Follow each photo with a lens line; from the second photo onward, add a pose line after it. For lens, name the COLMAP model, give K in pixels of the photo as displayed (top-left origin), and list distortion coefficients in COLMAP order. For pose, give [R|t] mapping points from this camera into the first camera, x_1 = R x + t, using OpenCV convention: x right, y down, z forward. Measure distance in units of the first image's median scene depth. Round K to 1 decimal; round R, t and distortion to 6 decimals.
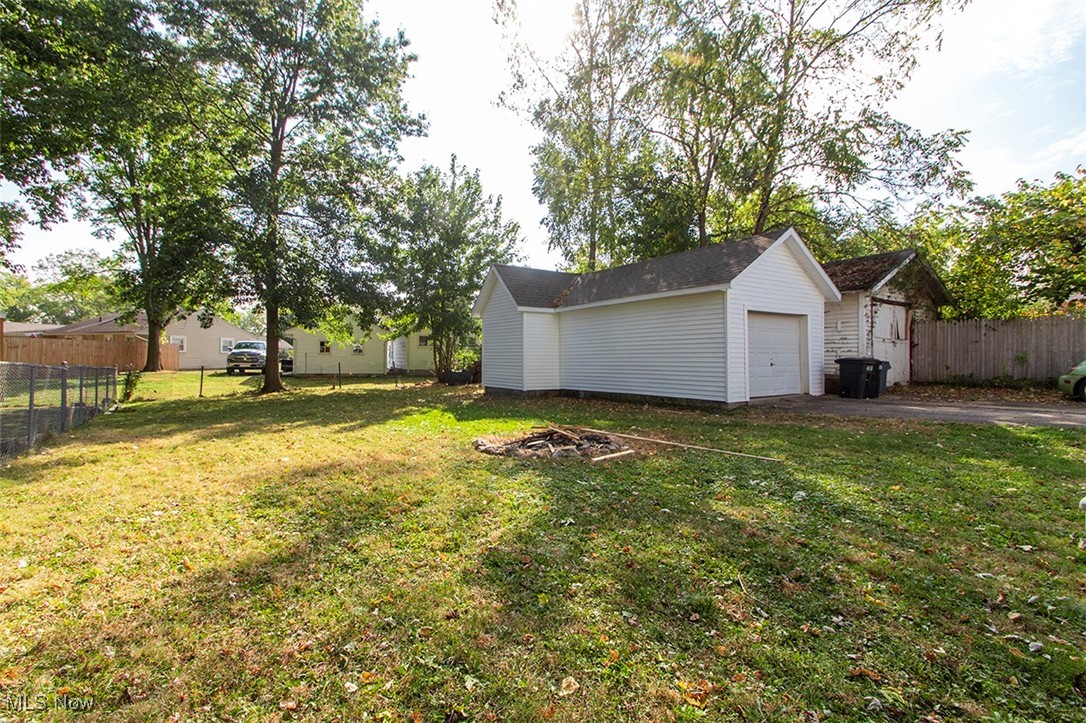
lens RADIAL K [[490.4, 0, 536.0], [0, 490.4, 361.5], [0, 0, 1]] dist [0.004020, 0.000792]
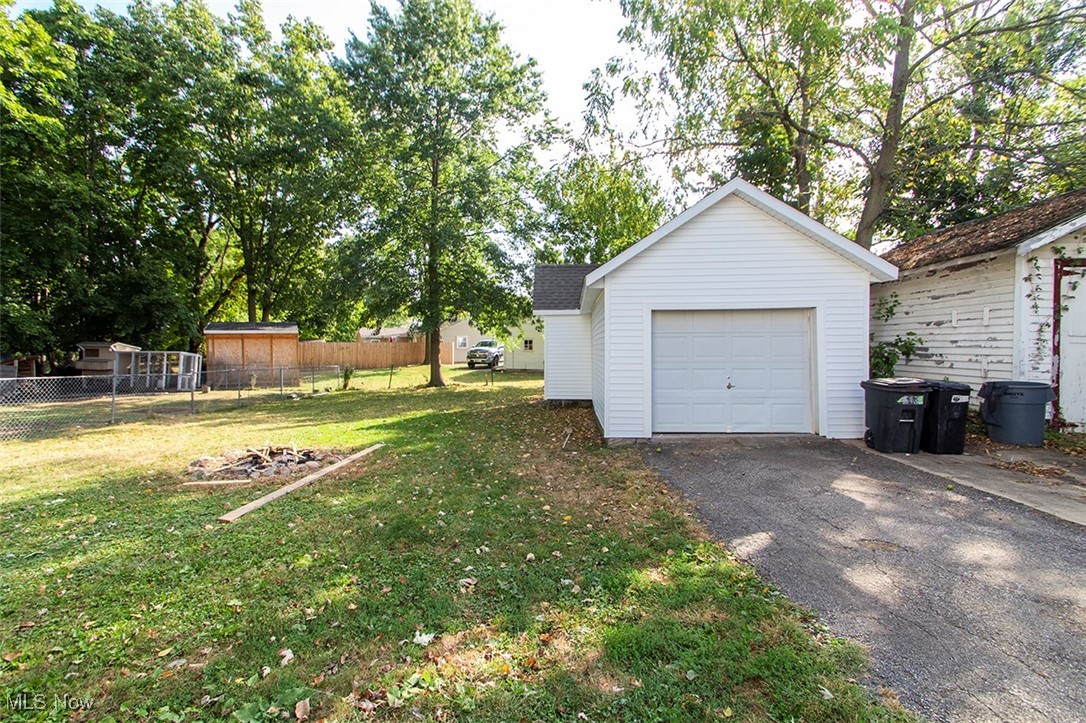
lens RADIAL K [[490.4, 0, 536.0], [0, 490.4, 361.5], [0, 0, 1]] dist [0.004020, 0.000792]
pose [[0.790633, 0.010788, -0.612195, 0.498869], [0.003883, 0.999736, 0.022631, -0.032198], [0.612278, -0.020270, 0.790383, 0.229252]]
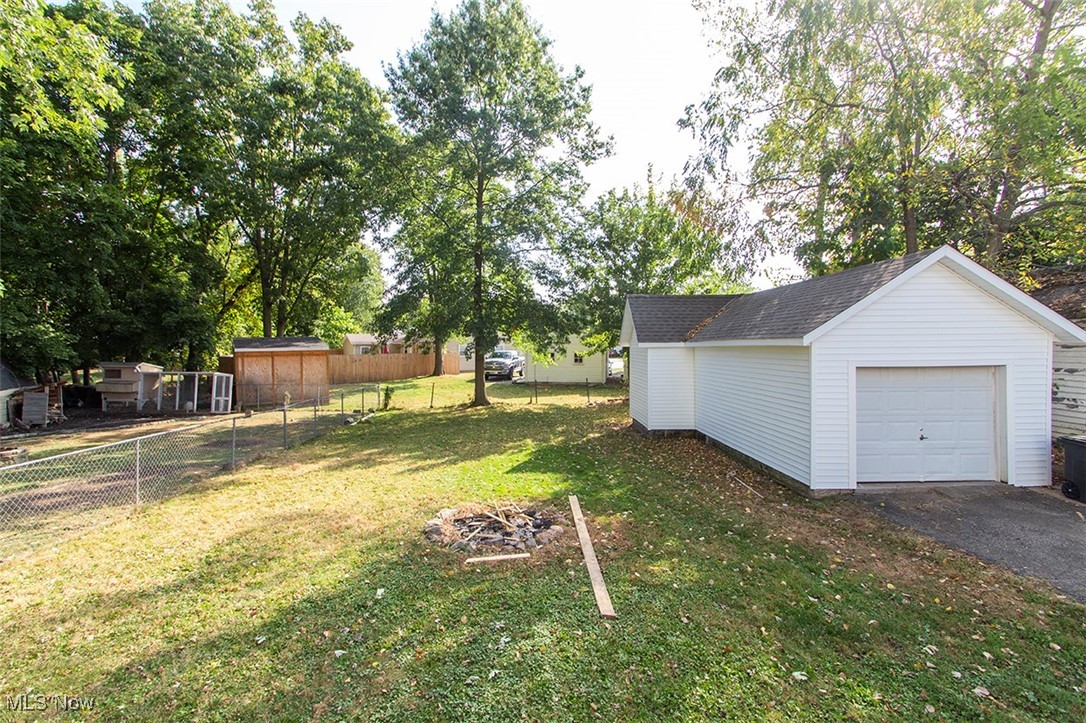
lens RADIAL K [[493.9, 0, 537.5], [0, 493.9, 360.2], [0, 0, 1]] dist [-0.000783, -0.000104]
pose [[0.838404, 0.008372, -0.544985, 0.294442], [0.004426, 0.999744, 0.022167, -0.091039], [0.545032, -0.020997, 0.838153, 0.077491]]
